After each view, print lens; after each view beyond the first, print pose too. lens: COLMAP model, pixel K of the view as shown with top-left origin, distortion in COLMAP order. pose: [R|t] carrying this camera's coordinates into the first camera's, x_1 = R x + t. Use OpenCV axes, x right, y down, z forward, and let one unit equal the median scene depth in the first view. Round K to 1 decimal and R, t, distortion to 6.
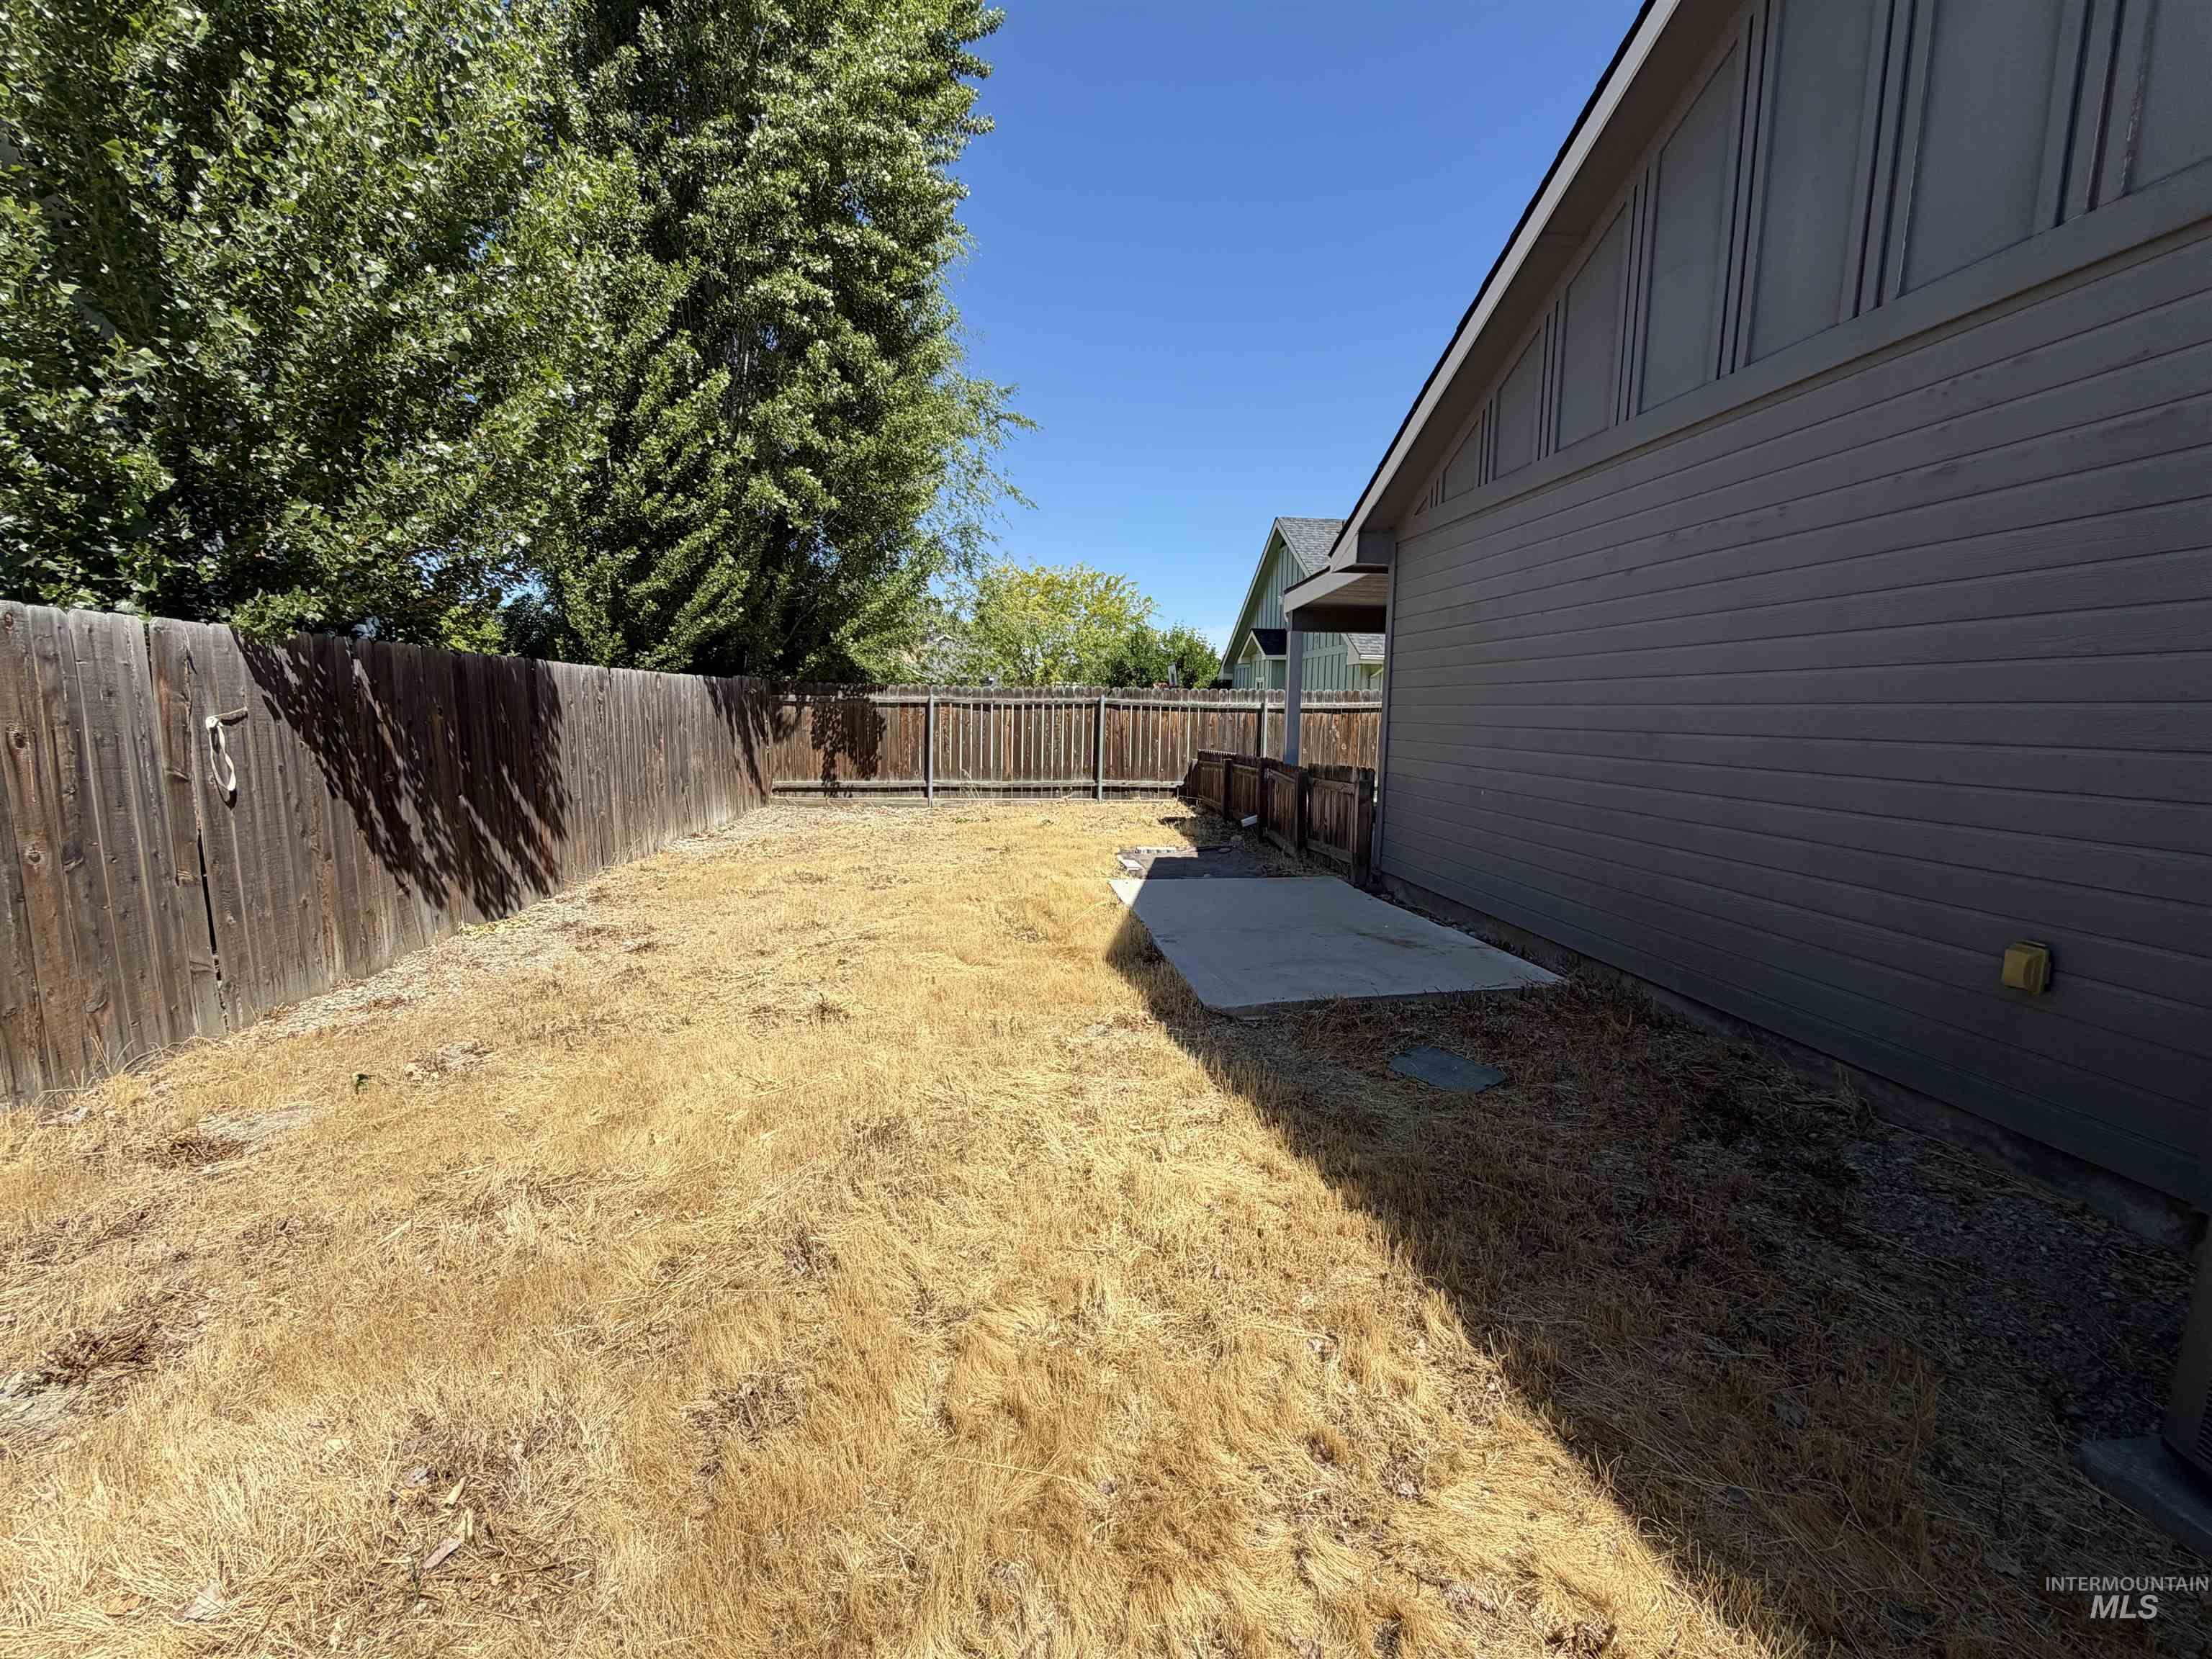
lens RADIAL K [[879.0, 0, 1106.0], [0, 879.0, 829.5], [0, 0, 1]] dist [-0.011375, -0.010731]
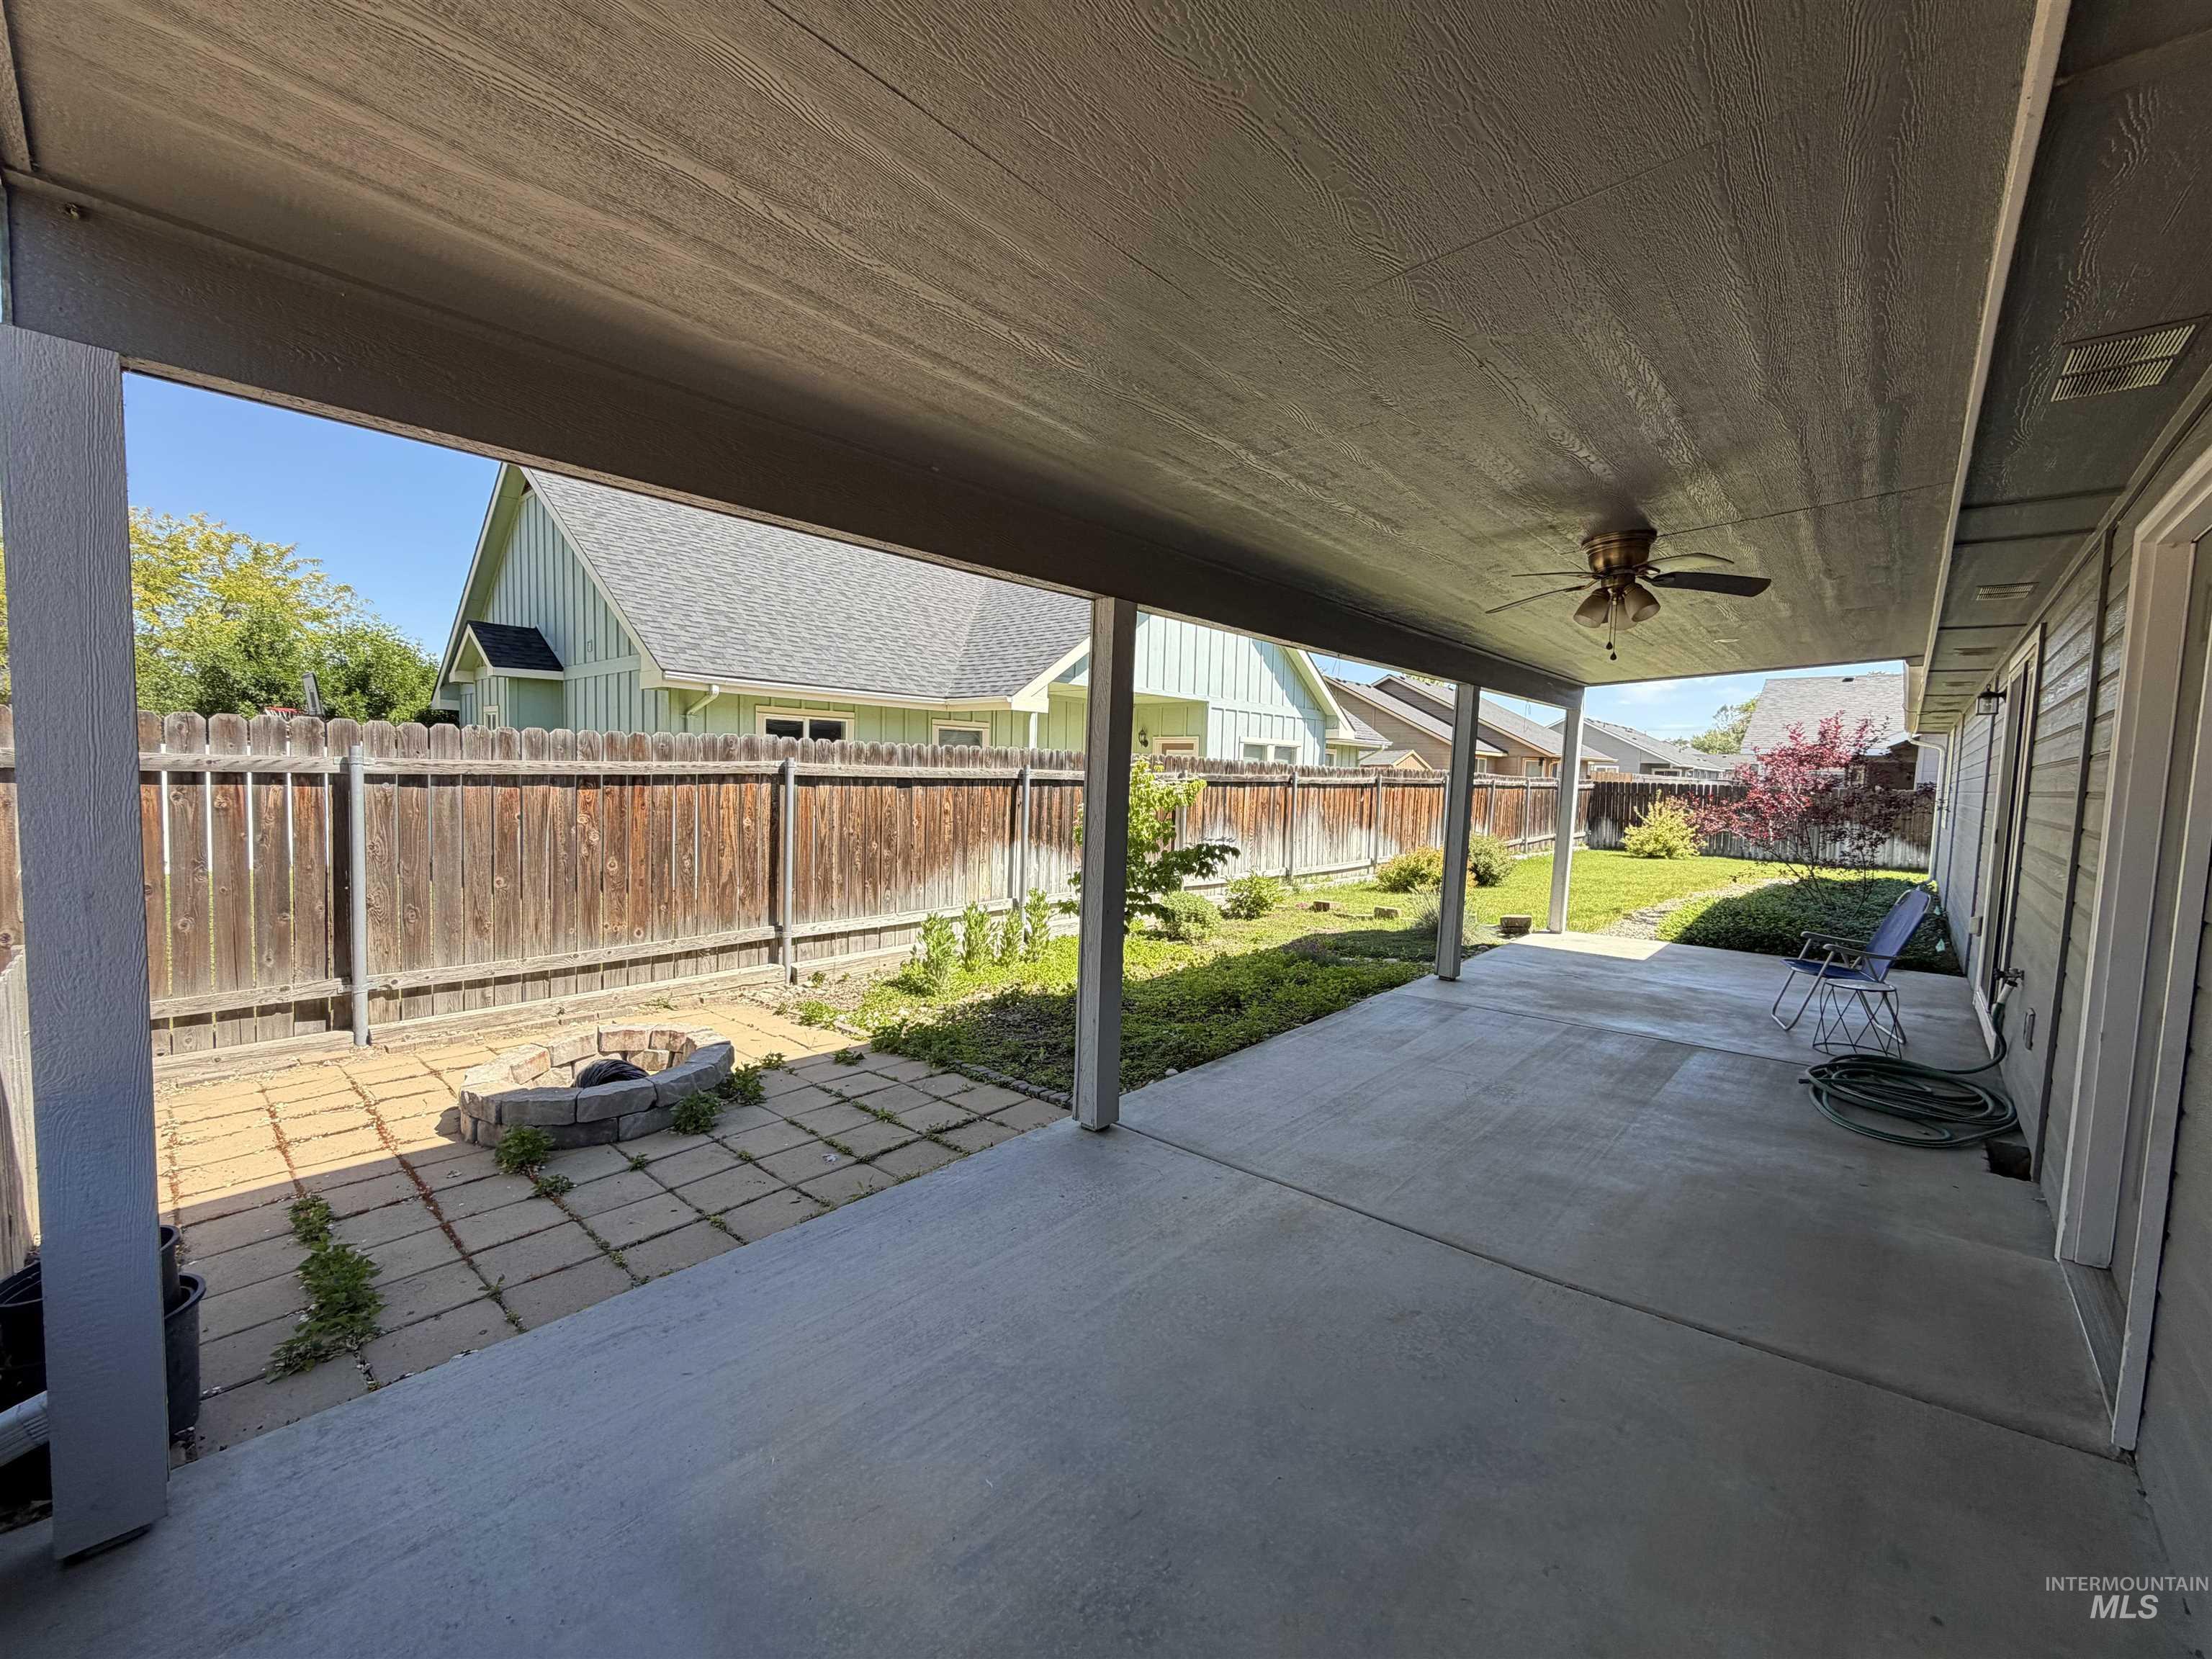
lens RADIAL K [[879.0, 0, 1106.0], [0, 879.0, 829.5], [0, 0, 1]] dist [-0.011375, -0.010731]
pose [[0.750777, -0.026125, 0.660039, 0.171216], [0.063171, 0.997477, -0.032374, -0.082466], [-0.657528, 0.066001, 0.750533, 0.526002]]
